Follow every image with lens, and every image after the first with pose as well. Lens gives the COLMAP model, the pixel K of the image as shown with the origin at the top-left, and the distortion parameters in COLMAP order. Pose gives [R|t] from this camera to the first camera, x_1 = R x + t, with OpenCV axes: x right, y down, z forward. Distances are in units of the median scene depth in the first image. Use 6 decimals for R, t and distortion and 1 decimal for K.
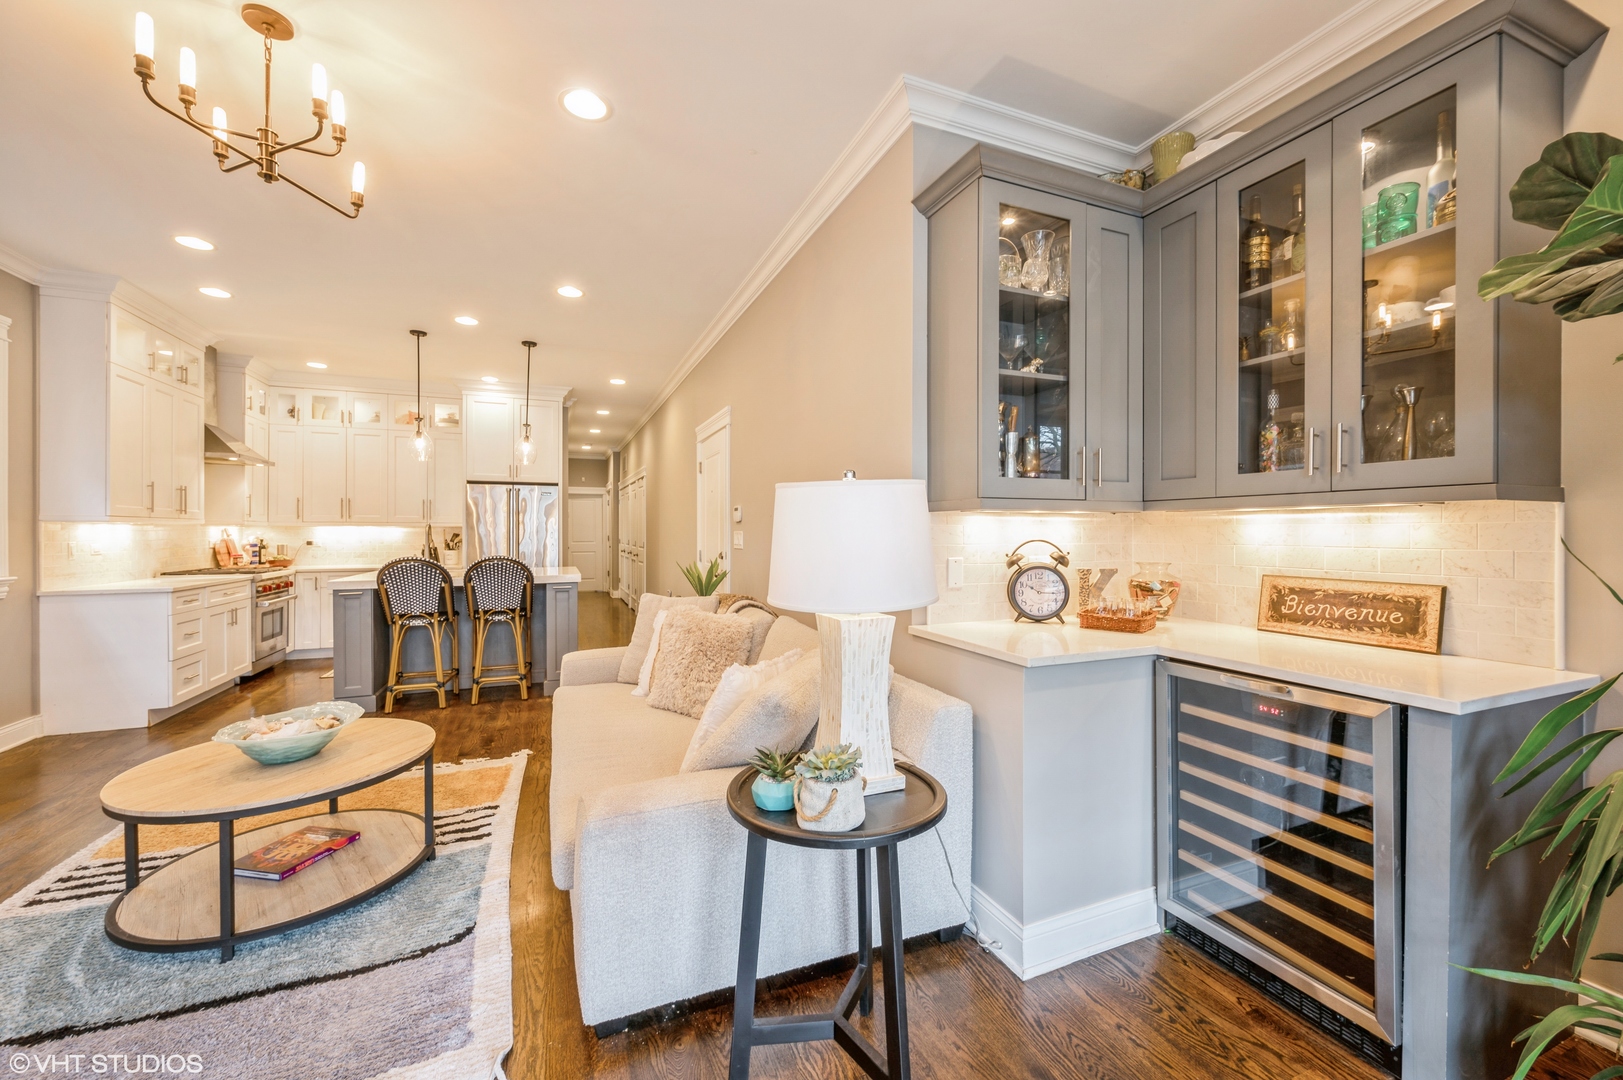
lens RADIAL K [[642.1, 0, 812.7], [0, 642.1, 530.1], [0, 0, 1]] dist [-0.001406, 0.000140]
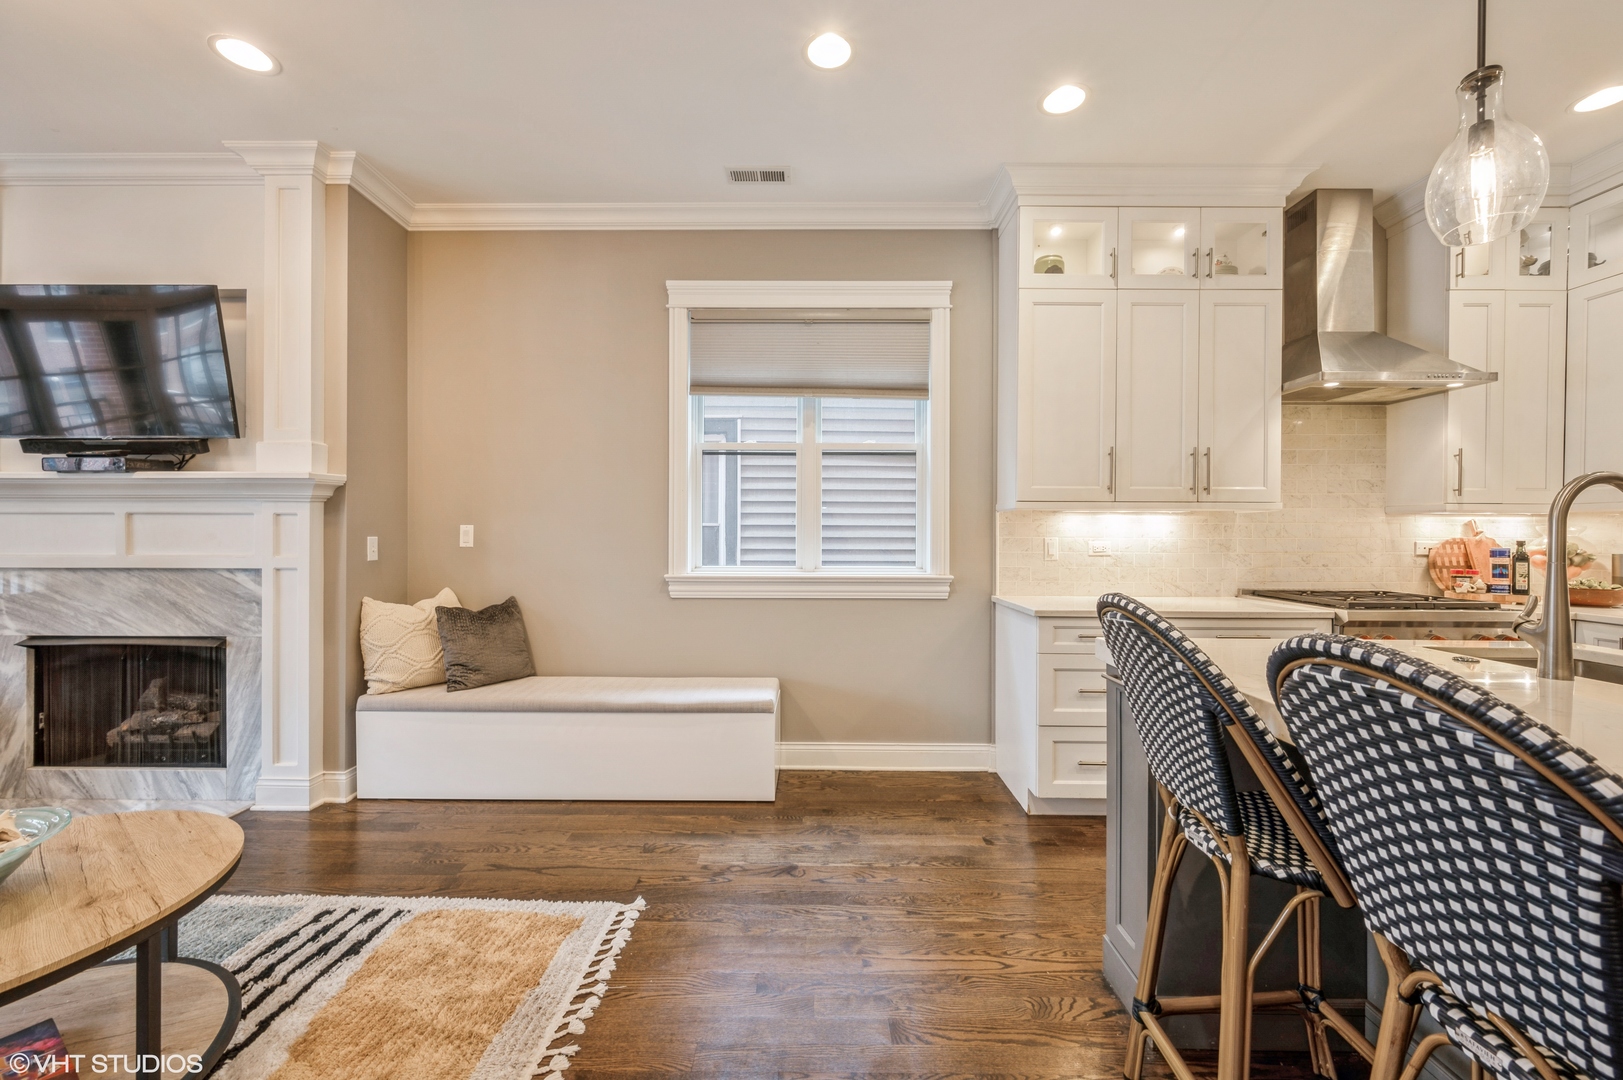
lens RADIAL K [[645.4, 0, 808.5], [0, 645.4, 536.7], [0, 0, 1]] dist [-0.000955, 0.000016]
pose [[-0.388001, 0.002333, -0.921656, -0.530821], [-0.002016, 0.999992, 0.003380, 0.025476], [0.921657, 0.003169, -0.387994, 1.701229]]
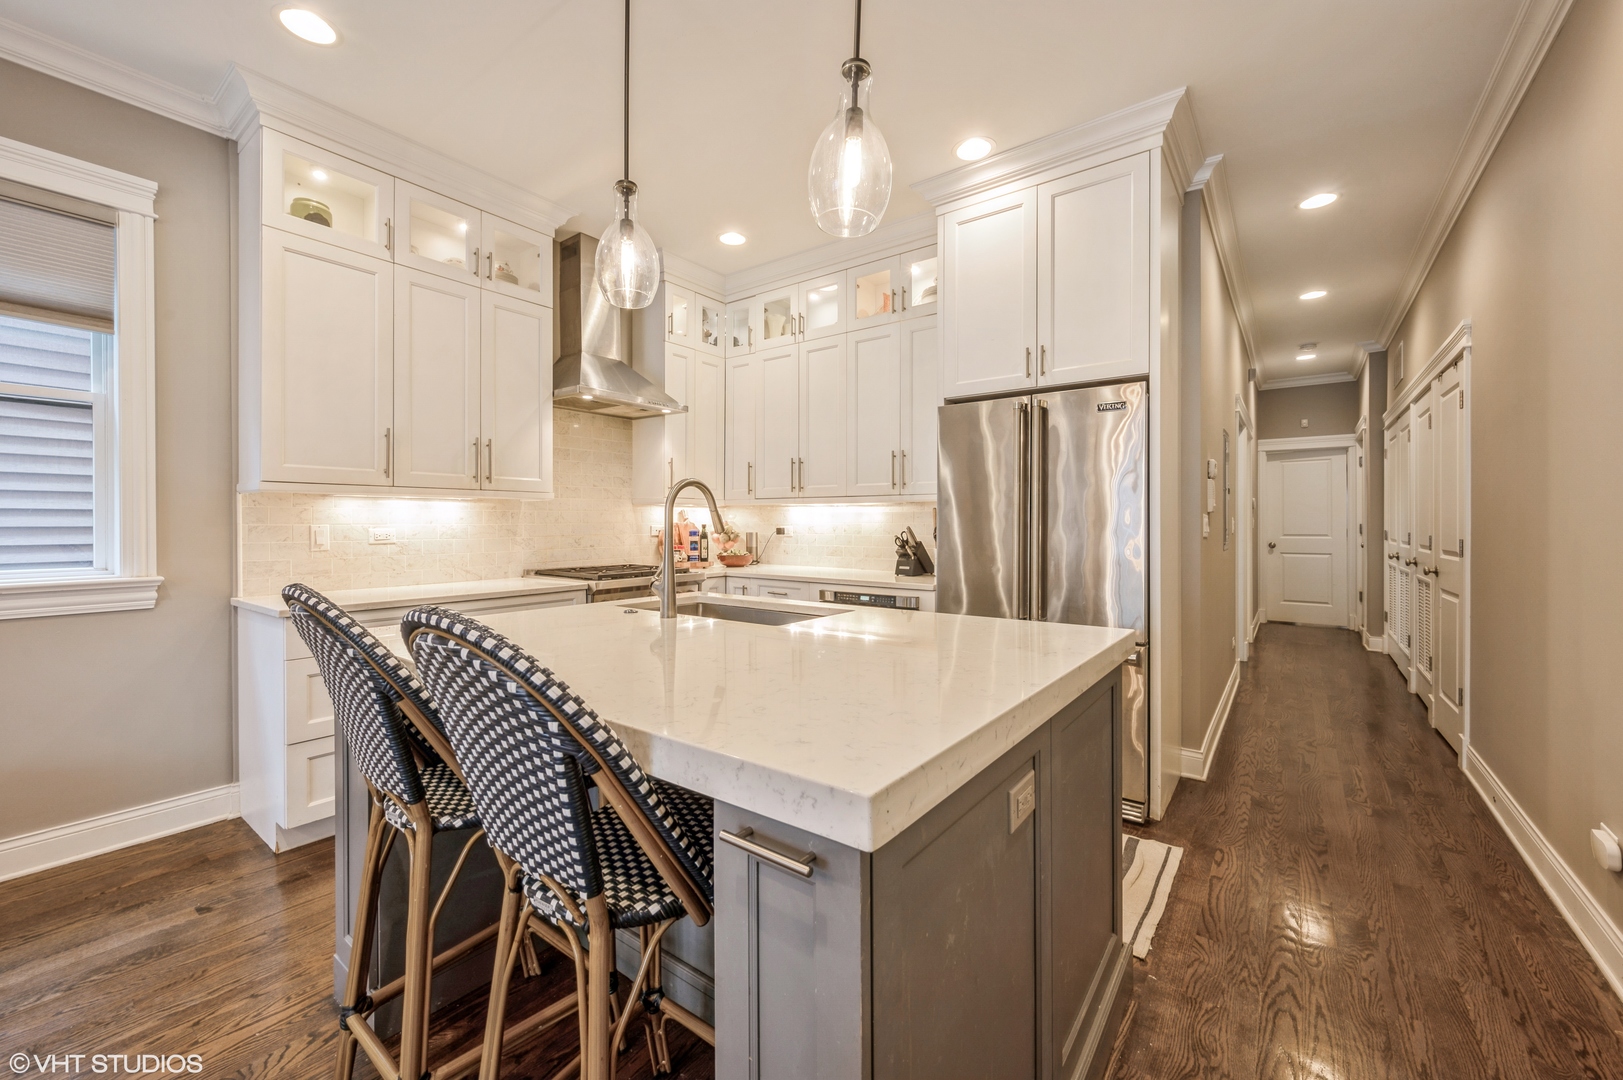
lens RADIAL K [[646.2, 0, 811.8], [0, 646.2, 523.7], [0, 0, 1]] dist [-0.000715, -0.000250]
pose [[0.512302, 0.001946, -0.858803, -0.500244], [0.002344, 0.999991, 0.003664, 0.026739], [0.858802, -0.003890, 0.512293, 1.807573]]
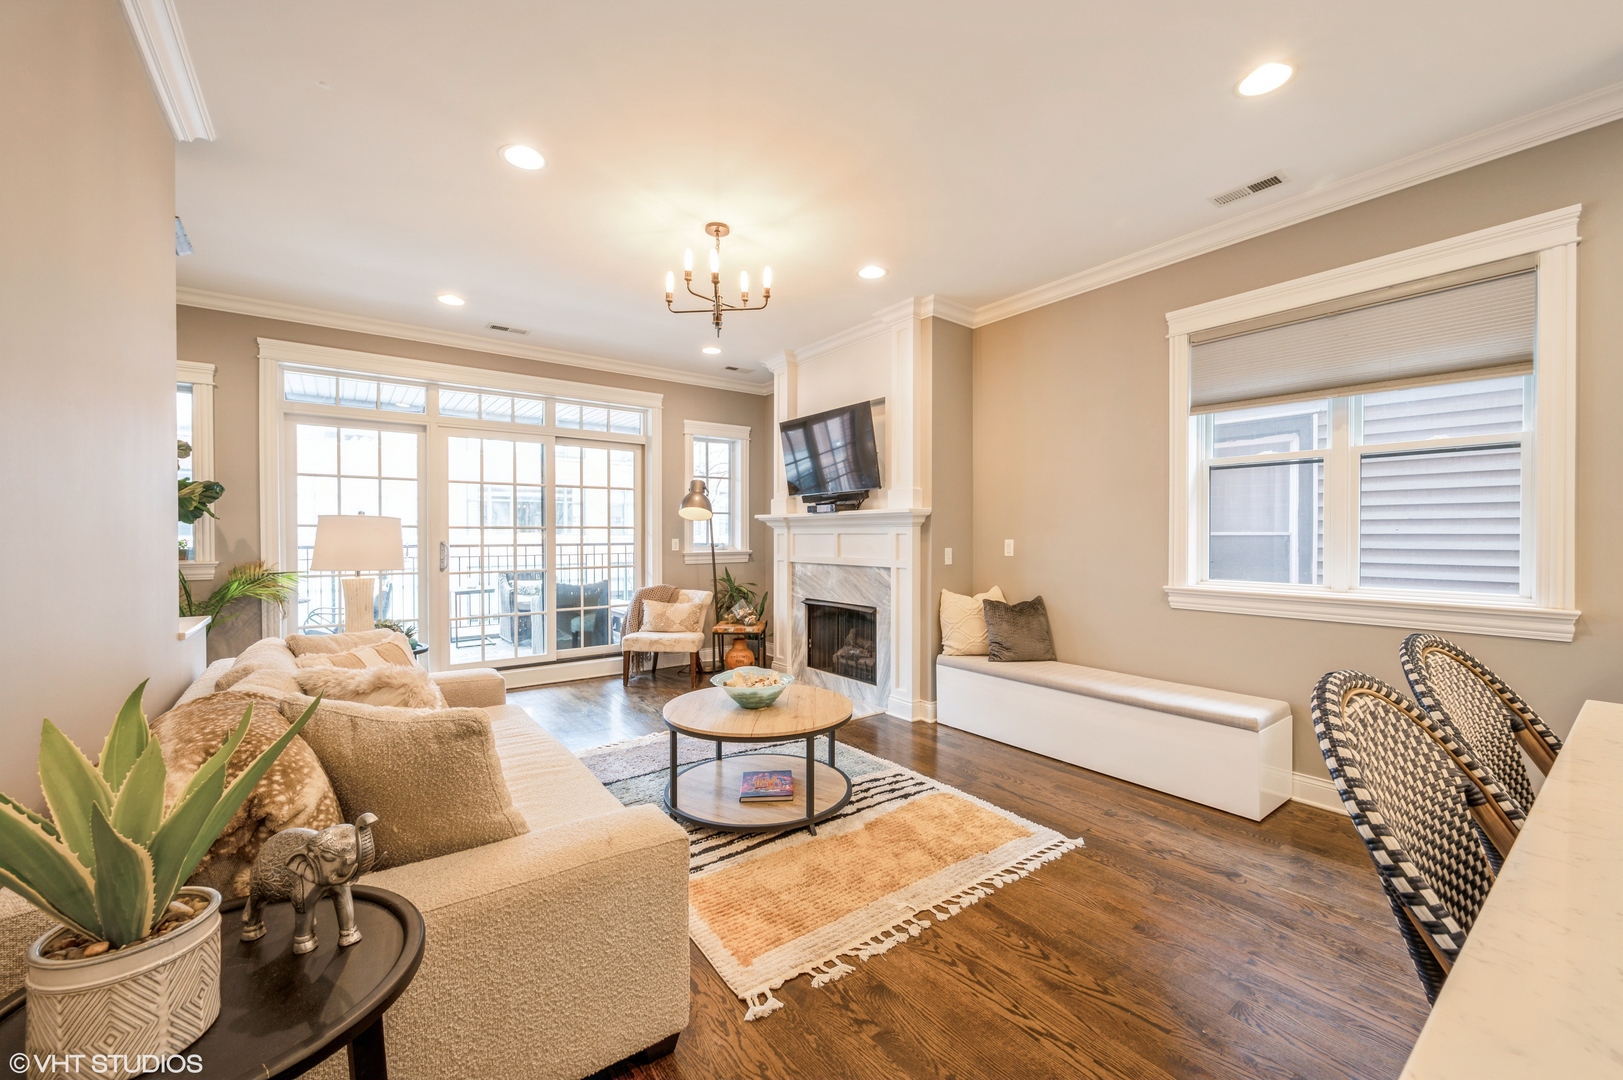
lens RADIAL K [[634.9, 0, 813.0], [0, 634.9, 543.4], [0, 0, 1]] dist [-0.000553, -0.000255]
pose [[-0.967115, 0.005466, -0.254282, -0.524030], [0.002377, 0.999920, 0.012452, -0.004619], [0.254330, 0.011438, -0.967050, 2.069873]]
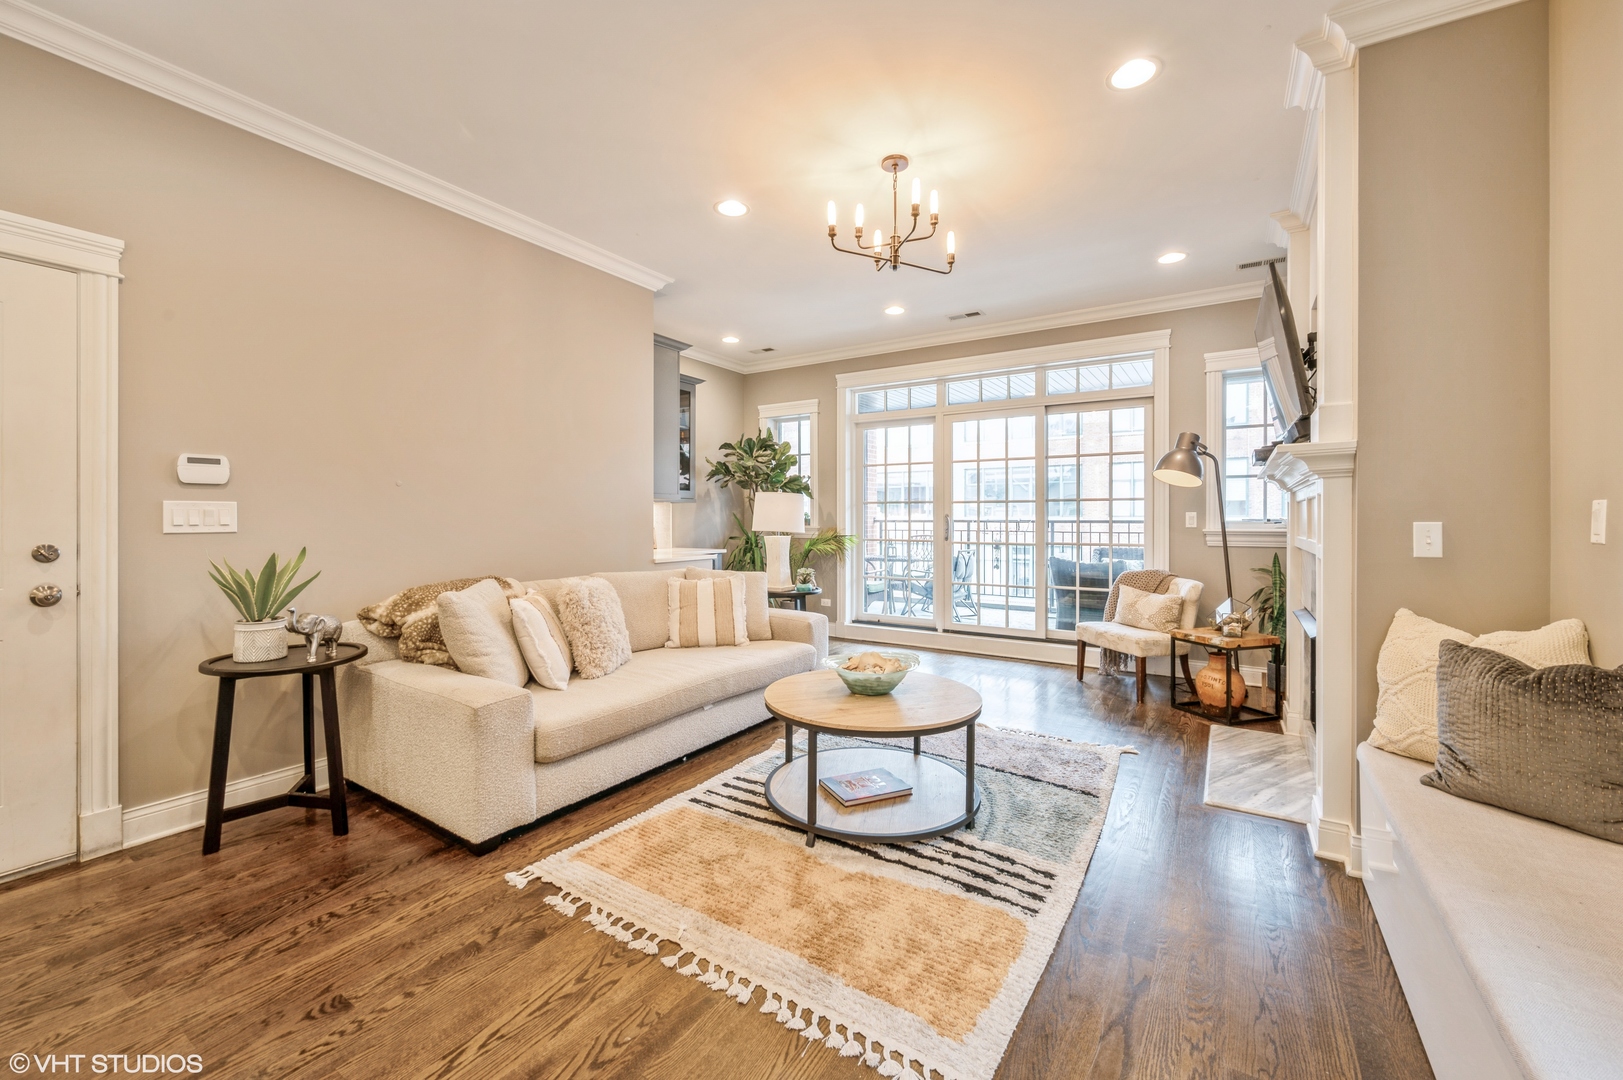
lens RADIAL K [[648.2, 0, 815.1], [0, 648.2, 518.8], [0, 0, 1]] dist [0.000590, -0.000067]
pose [[-0.576791, -0.000056, 0.816891, -1.544163], [-0.001309, 0.999999, -0.000855, 0.029393], [-0.816890, -0.001562, -0.576791, 1.583616]]
